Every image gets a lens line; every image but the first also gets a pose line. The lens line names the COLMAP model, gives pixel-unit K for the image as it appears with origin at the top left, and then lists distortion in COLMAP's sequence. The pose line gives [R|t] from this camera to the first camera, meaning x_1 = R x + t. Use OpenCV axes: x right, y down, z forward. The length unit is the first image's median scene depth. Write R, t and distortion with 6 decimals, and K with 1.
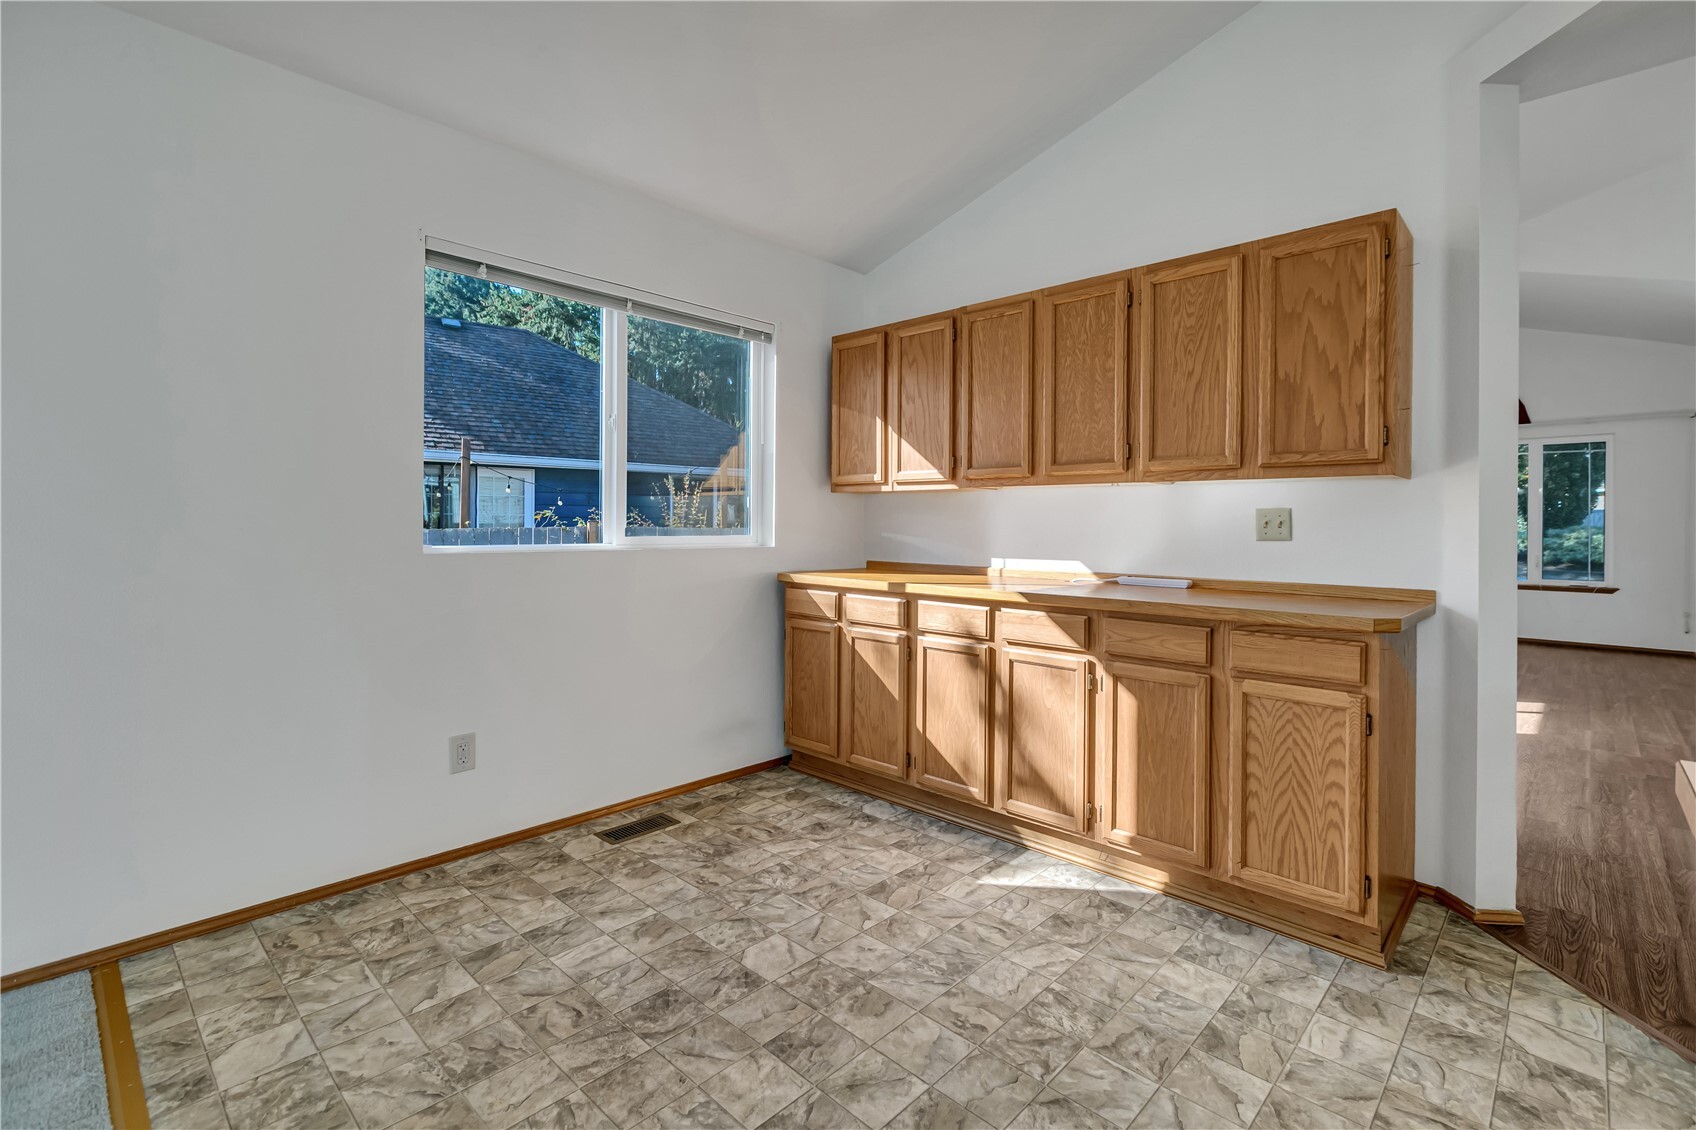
lens RADIAL K [[777.0, 0, 848.7], [0, 777.0, 521.2], [0, 0, 1]] dist [-0.001505, -0.000150]
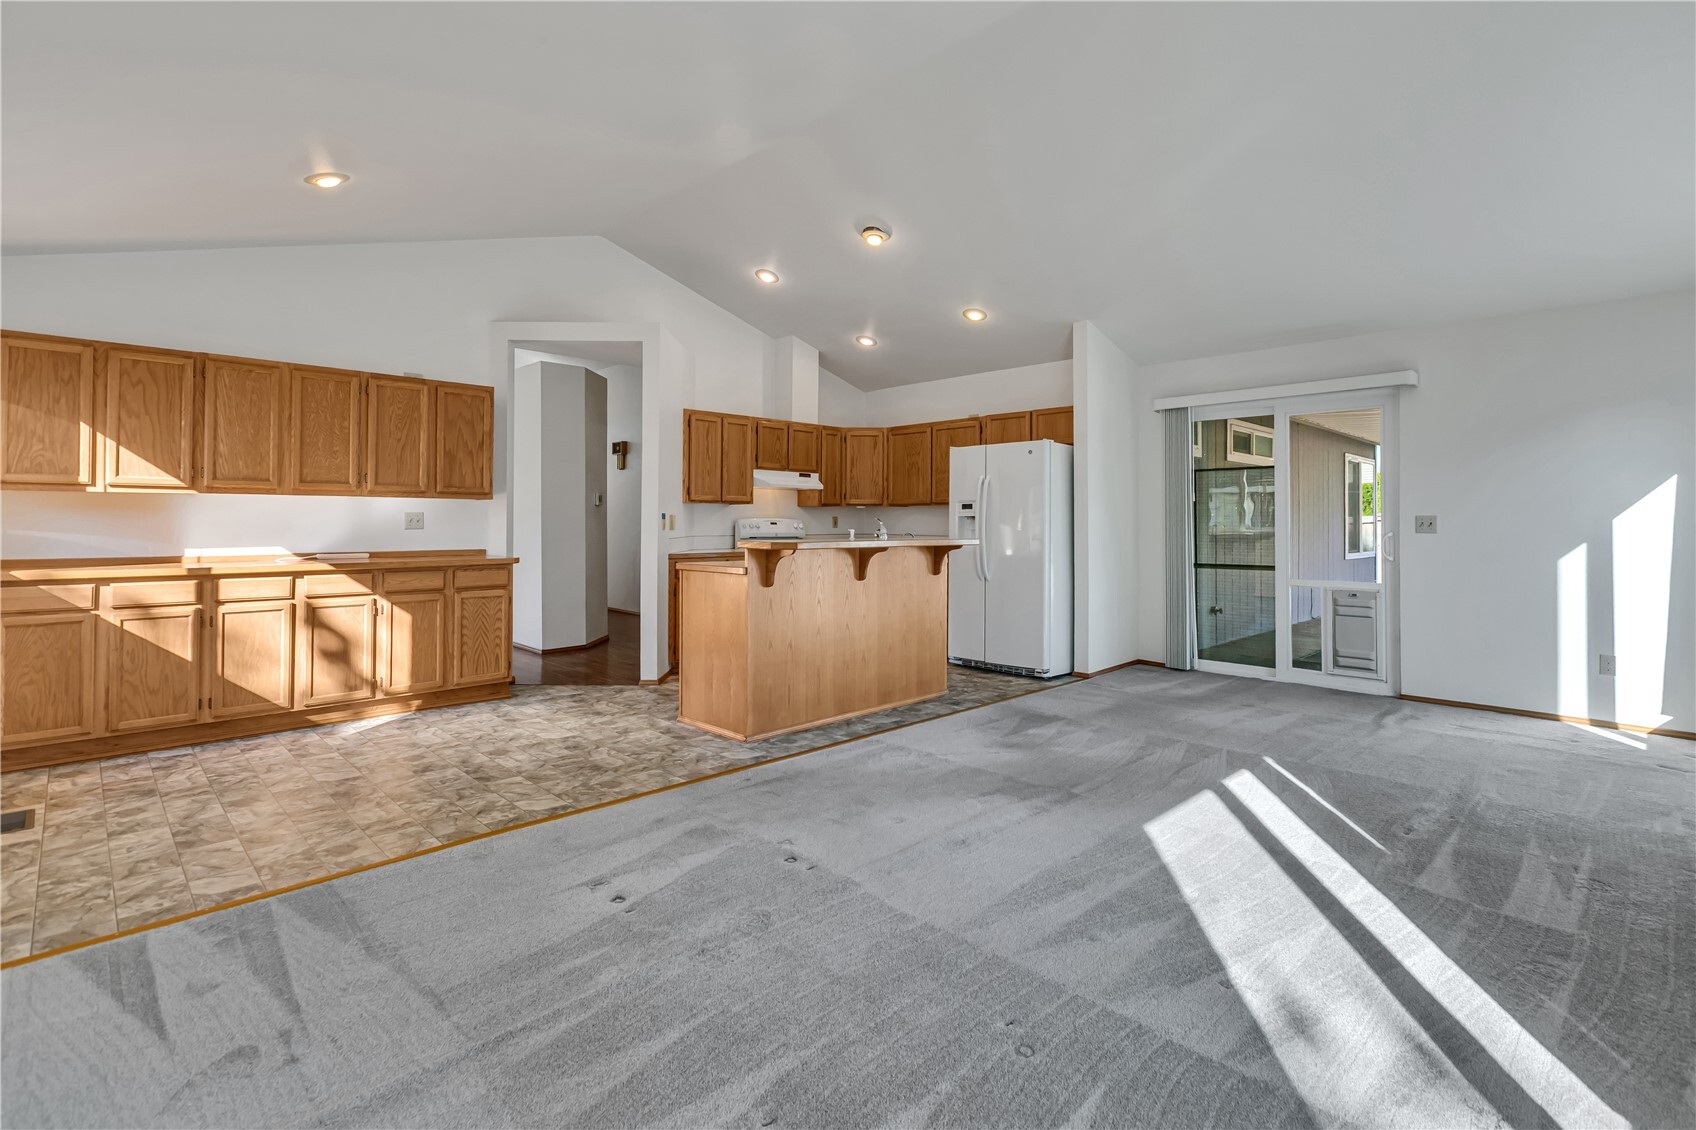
lens RADIAL K [[800.2, 0, 847.5], [0, 800.2, 507.9], [0, 0, 1]] dist [-0.001160, -0.000184]
pose [[0.047068, 0.013292, 0.998803, -1.206693], [-0.001802, 0.999911, -0.013222, -0.003893], [-0.998890, -0.001178, 0.047088, -0.136631]]
